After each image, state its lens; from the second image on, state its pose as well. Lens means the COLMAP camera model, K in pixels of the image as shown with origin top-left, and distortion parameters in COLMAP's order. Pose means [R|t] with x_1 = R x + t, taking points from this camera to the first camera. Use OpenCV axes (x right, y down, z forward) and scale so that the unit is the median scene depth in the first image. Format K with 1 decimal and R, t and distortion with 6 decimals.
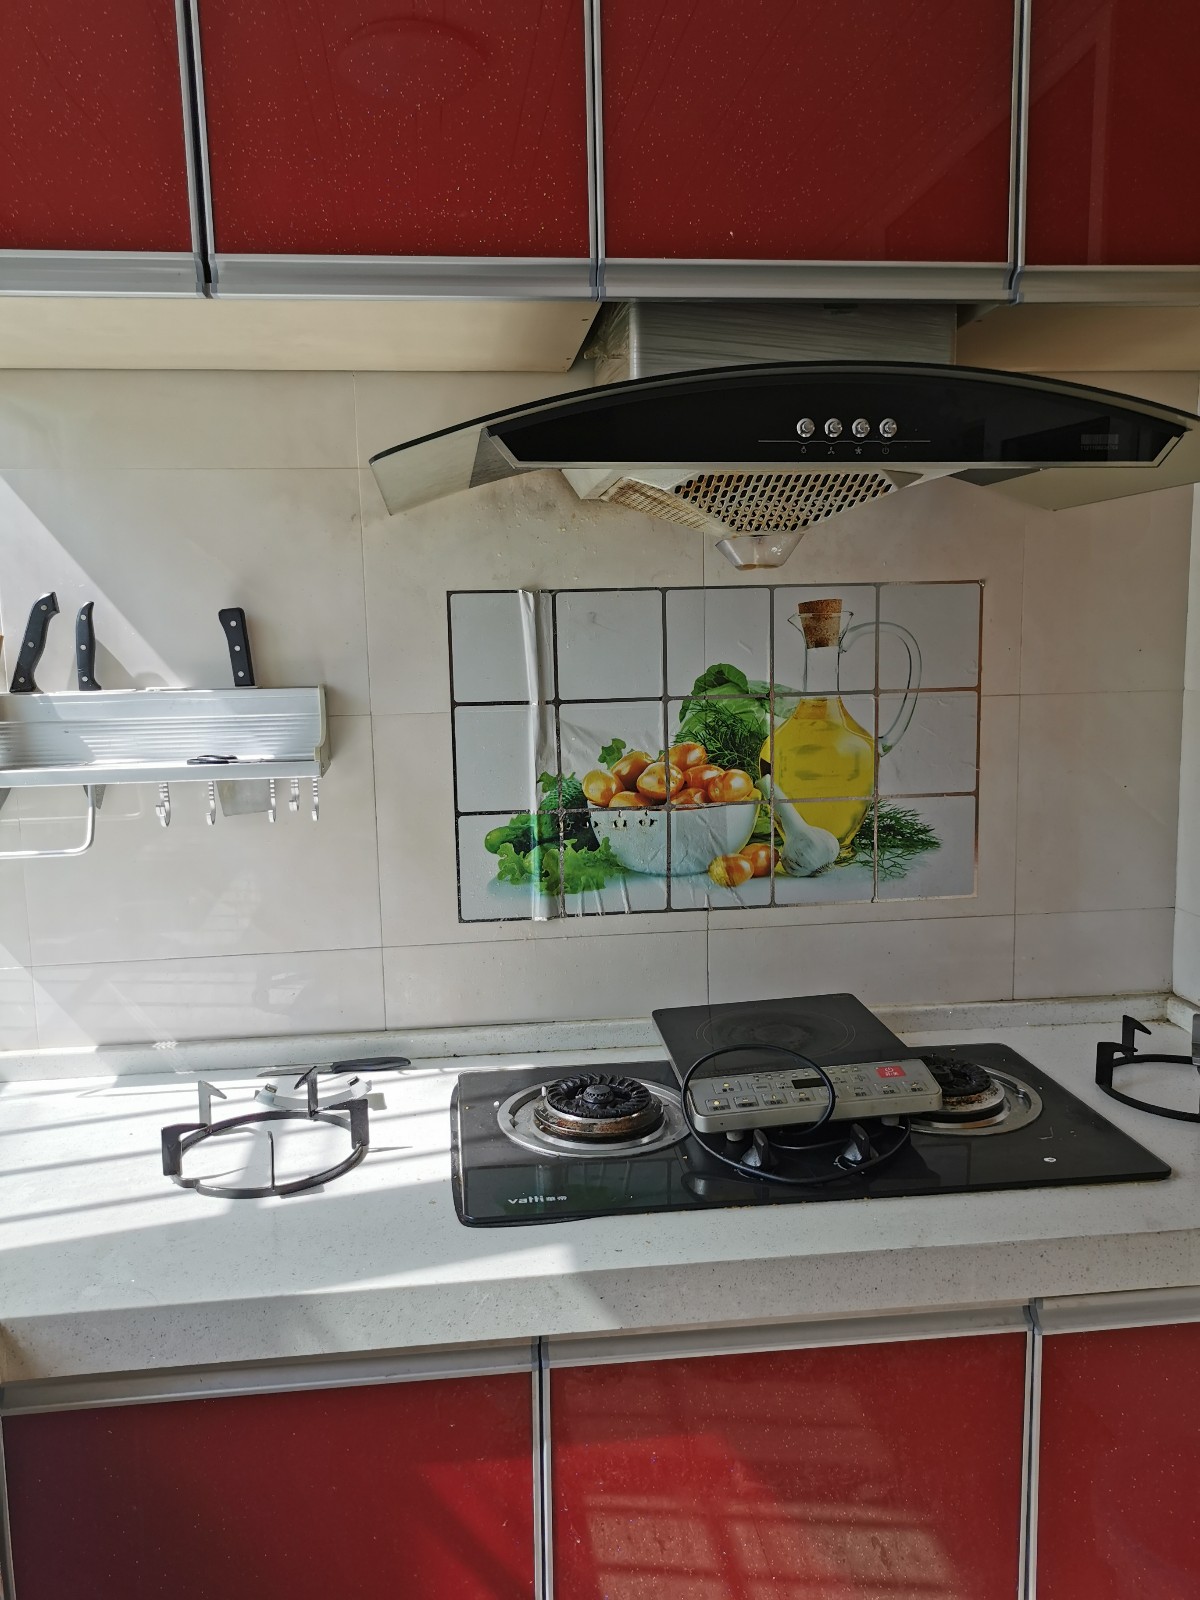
lens RADIAL K [[1230.7, 0, 597.2], [0, 1230.7, 812.3], [0, 0, 1]] dist [0.031705, 0.002340]
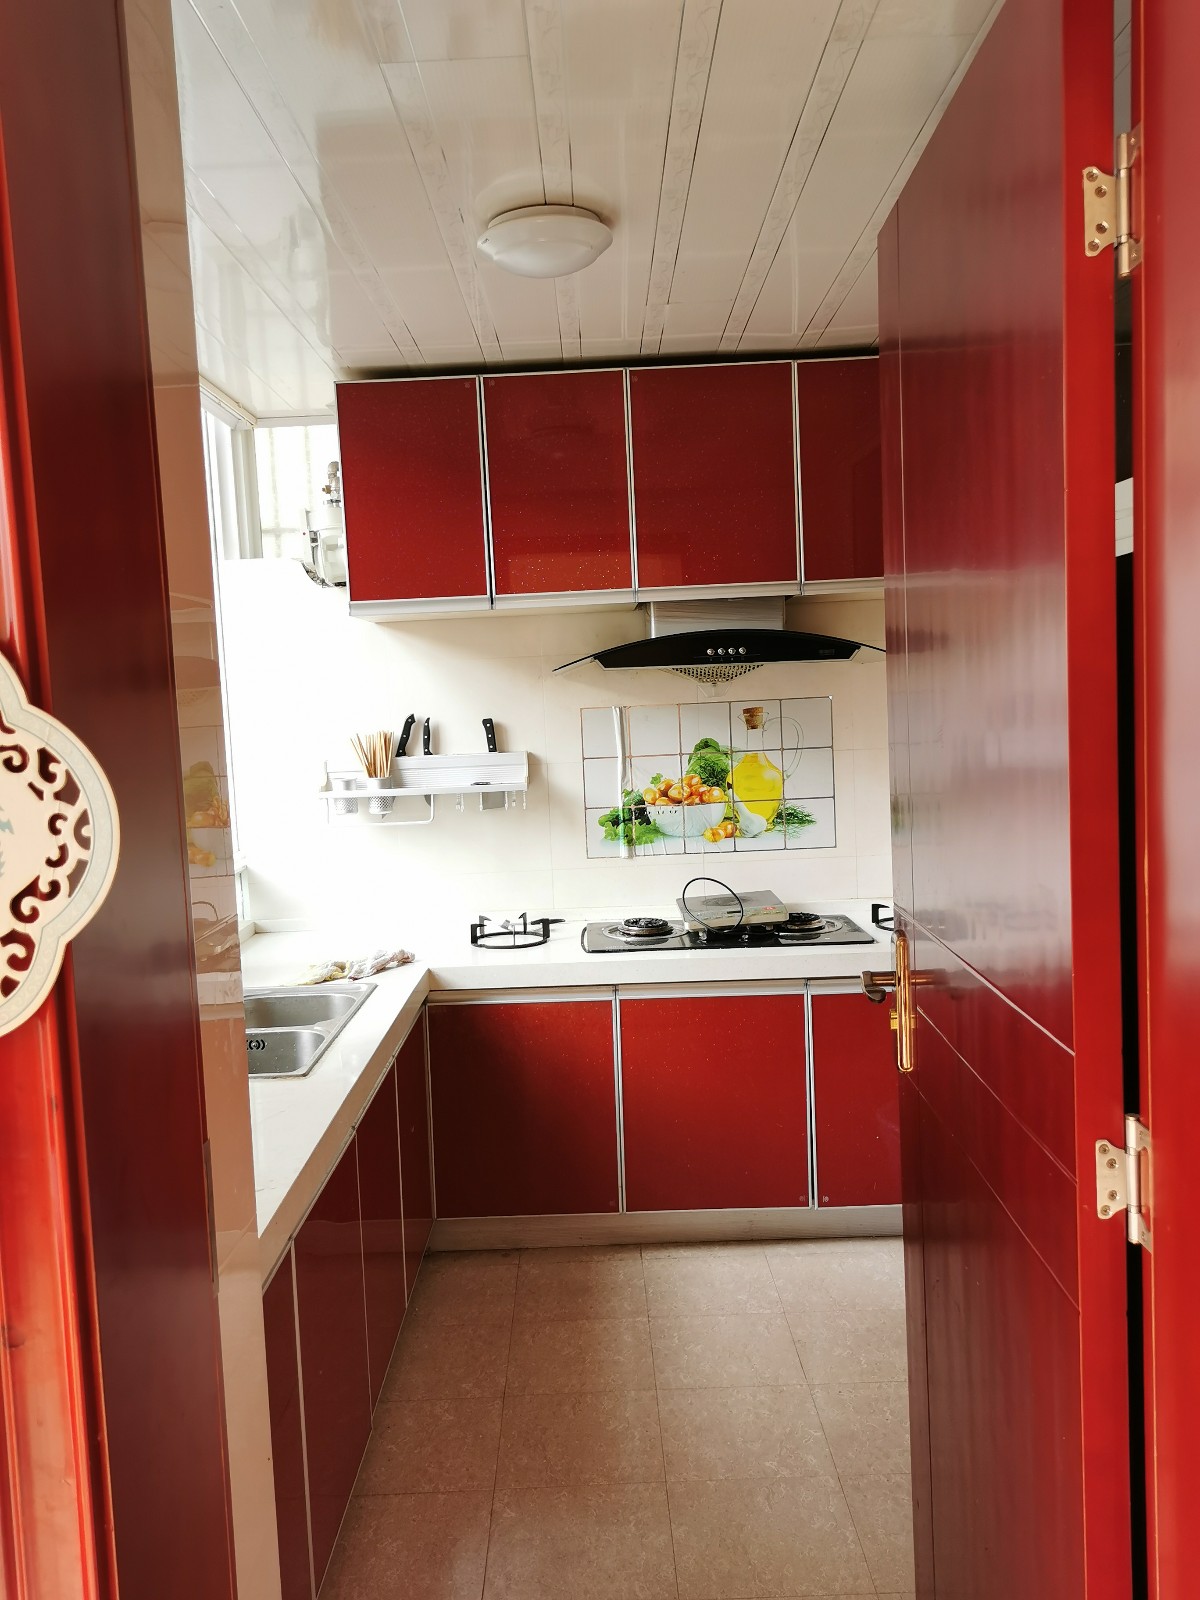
lens RADIAL K [[1308.4, 0, 599.0], [0, 1308.4, 796.1], [0, 0, 1]] dist [-0.002636, -0.001151]
pose [[0.993770, -0.015766, -0.110330, 0.164112], [0.007606, 0.997230, -0.073989, 0.149089], [0.111191, 0.072689, 0.991137, -1.283315]]
